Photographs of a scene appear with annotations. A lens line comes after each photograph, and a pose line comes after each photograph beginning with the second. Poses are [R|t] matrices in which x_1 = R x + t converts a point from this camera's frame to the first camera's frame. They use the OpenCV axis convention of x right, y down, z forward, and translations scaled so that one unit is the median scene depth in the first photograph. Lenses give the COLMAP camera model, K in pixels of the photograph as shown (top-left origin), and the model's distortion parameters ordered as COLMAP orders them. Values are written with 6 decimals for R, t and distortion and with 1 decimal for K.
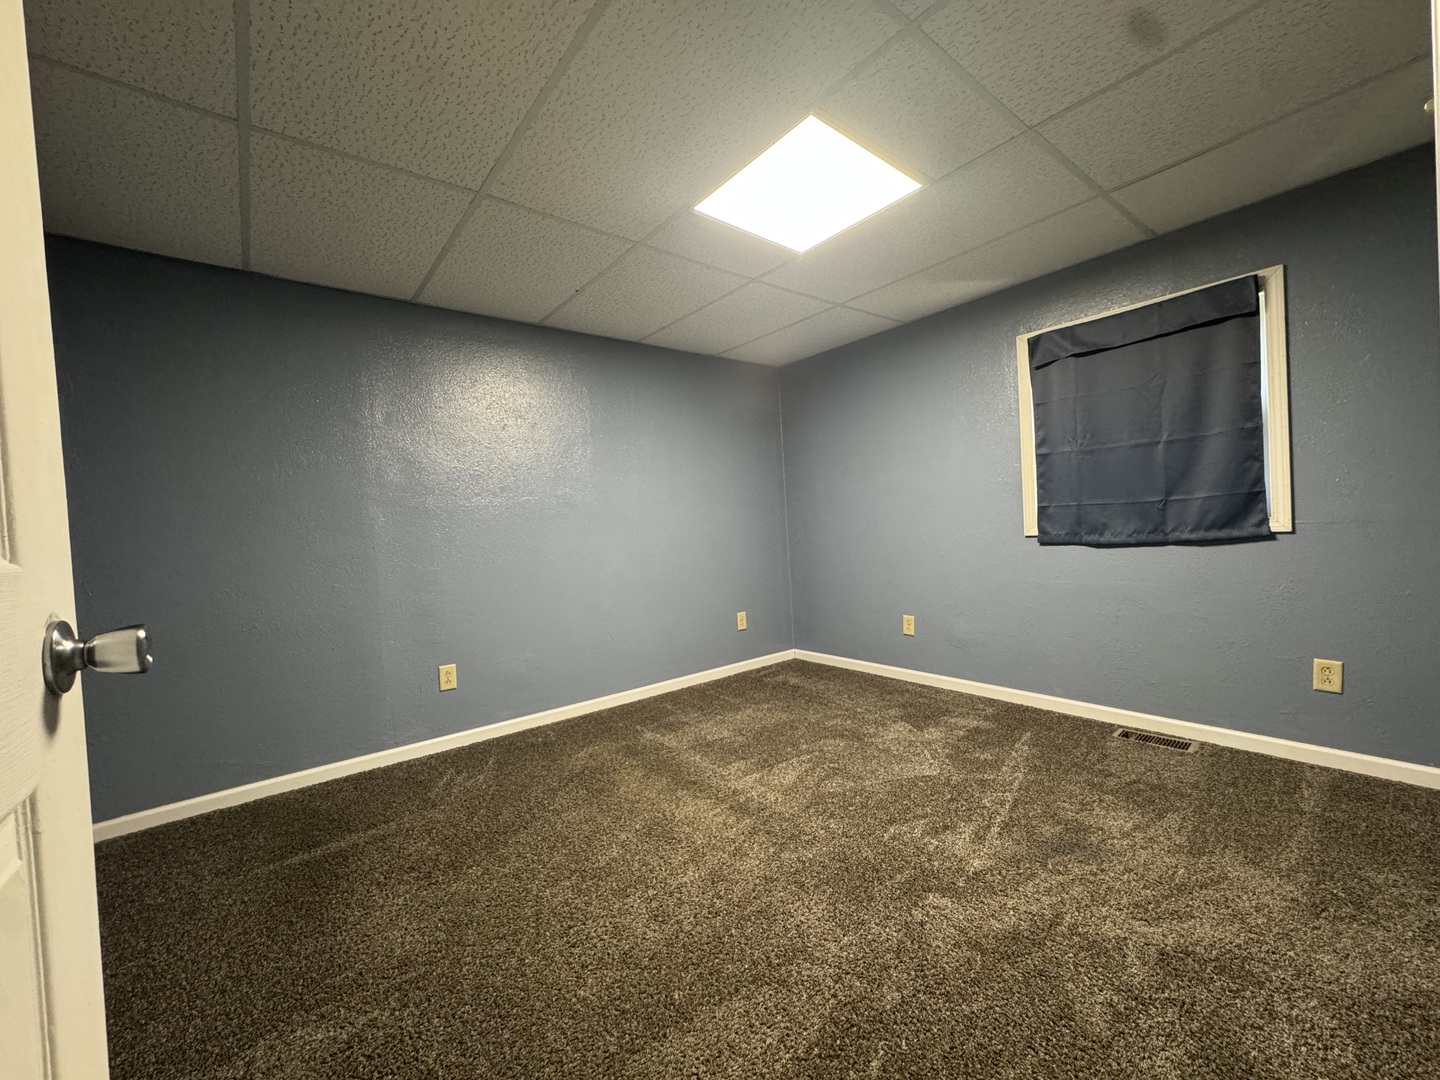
lens RADIAL K [[572.7, 0, 720.9], [0, 572.7, 536.5], [0, 0, 1]] dist [-0.001495, 0.000730]
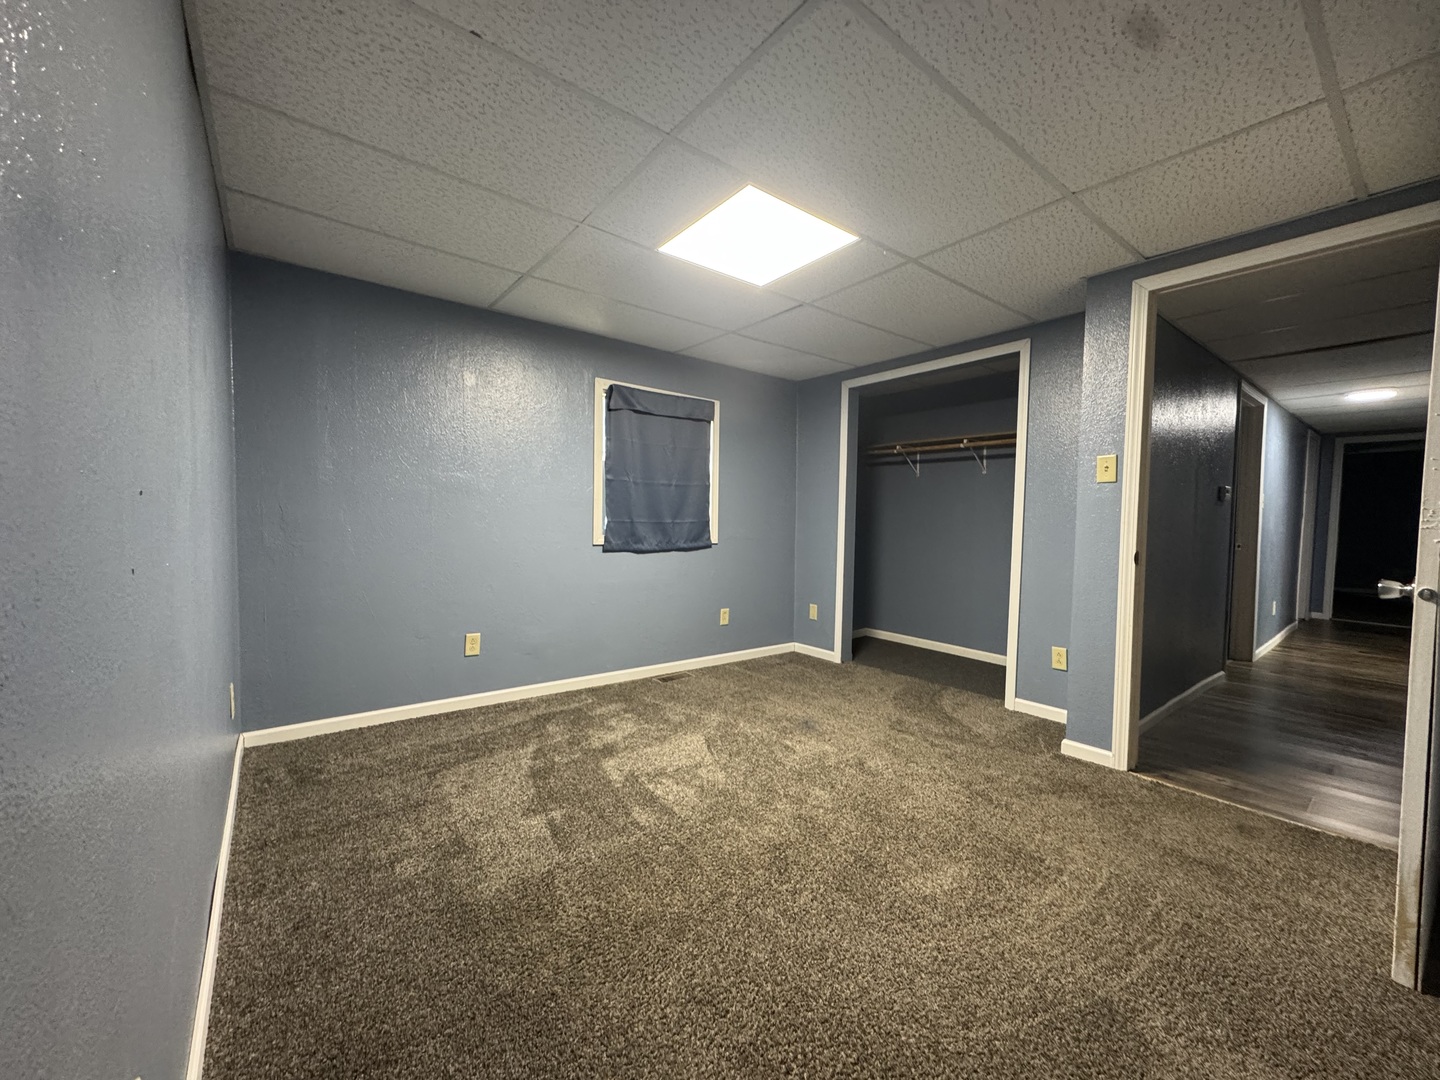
lens RADIAL K [[572.7, 0, 721.3], [0, 572.7, 543.5], [0, 0, 1]] dist [-0.001495, 0.000730]
pose [[0.014953, 0.006828, 0.999865, -0.752665], [-0.004028, 0.999969, -0.006768, 0.003807], [-0.999880, -0.003927, 0.014980, 0.816110]]
